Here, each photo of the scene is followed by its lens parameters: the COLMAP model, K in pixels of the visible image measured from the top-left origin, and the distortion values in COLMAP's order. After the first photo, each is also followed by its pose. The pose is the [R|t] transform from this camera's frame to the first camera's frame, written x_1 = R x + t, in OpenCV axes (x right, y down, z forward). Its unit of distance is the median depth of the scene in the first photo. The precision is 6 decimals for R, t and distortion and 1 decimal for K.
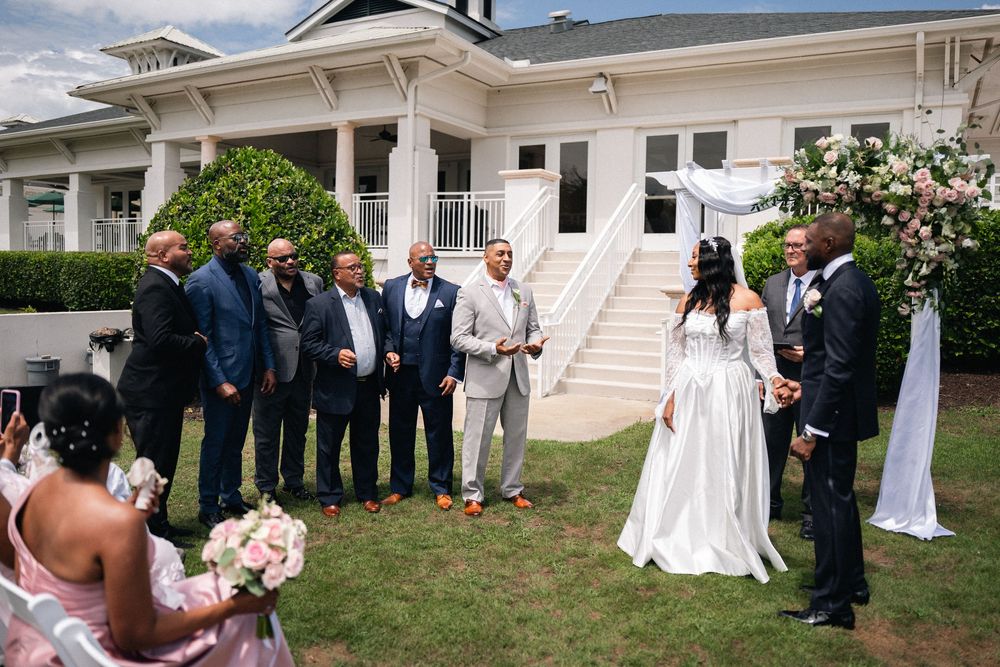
lens RADIAL K [[814.4, 0, 498.8], [0, 814.4, 336.6], [0, 0, 1]] dist [-0.055131, 0.026868]
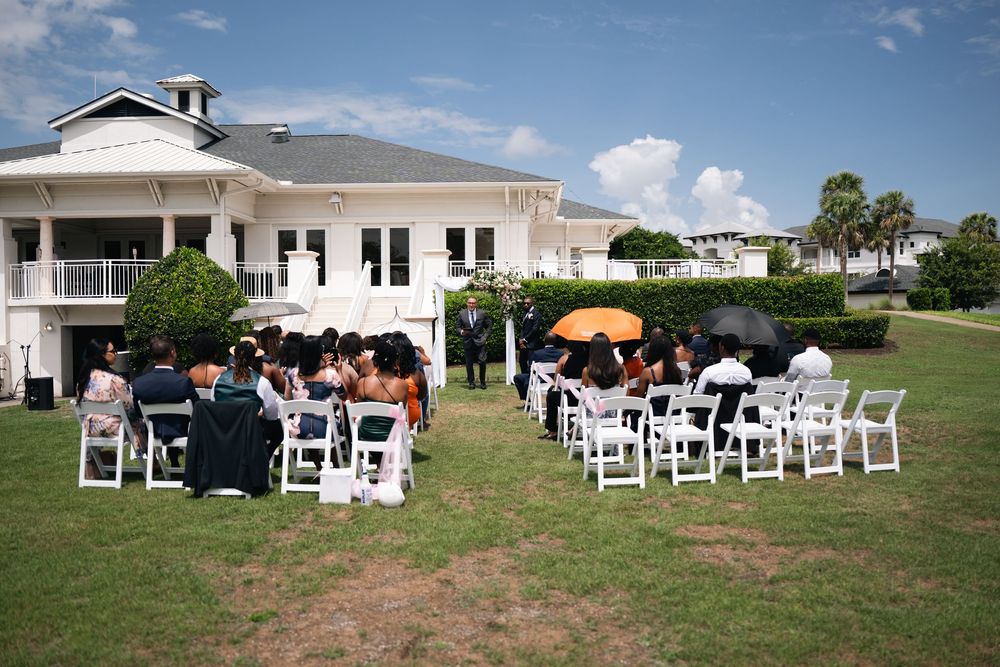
lens RADIAL K [[814.4, 0, 500.7], [0, 814.4, 330.9], [0, 0, 1]] dist [-0.055131, 0.026868]
pose [[0.896871, -0.029216, 0.441325, -0.327357], [0.051301, 0.997953, -0.038190, 0.045789], [-0.439306, 0.056891, 0.896534, -0.662017]]
